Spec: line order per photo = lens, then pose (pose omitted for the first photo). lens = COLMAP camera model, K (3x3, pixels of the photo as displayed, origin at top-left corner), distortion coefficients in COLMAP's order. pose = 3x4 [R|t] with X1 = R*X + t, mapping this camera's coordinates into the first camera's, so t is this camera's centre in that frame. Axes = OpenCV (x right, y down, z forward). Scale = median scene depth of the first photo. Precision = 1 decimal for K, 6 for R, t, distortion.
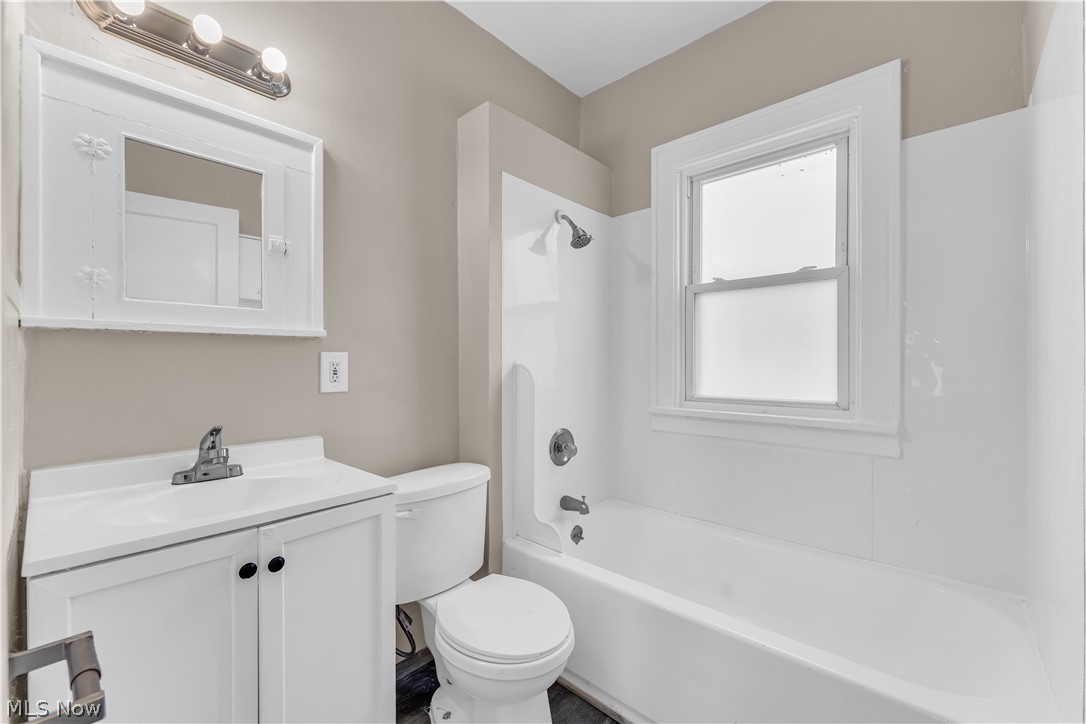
lens RADIAL K [[439.8, 0, 541.3], [0, 439.8, 363.7], [0, 0, 1]] dist [-0.000413, 0.000141]
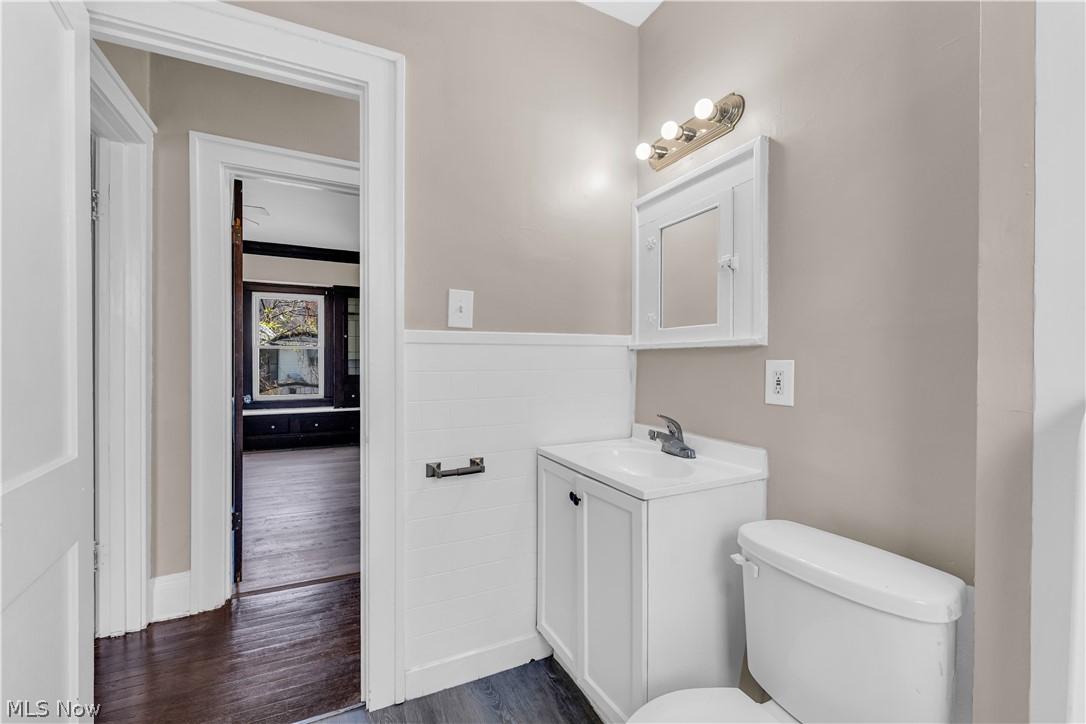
lens RADIAL K [[439.8, 0, 541.3], [0, 439.8, 363.7], [0, 0, 1]] dist [-0.000413, 0.000141]
pose [[-0.362997, 0.009375, -0.931743, 0.551293], [-0.005442, 0.999911, 0.012181, -0.027803], [0.931775, 0.009492, -0.362913, 0.895669]]
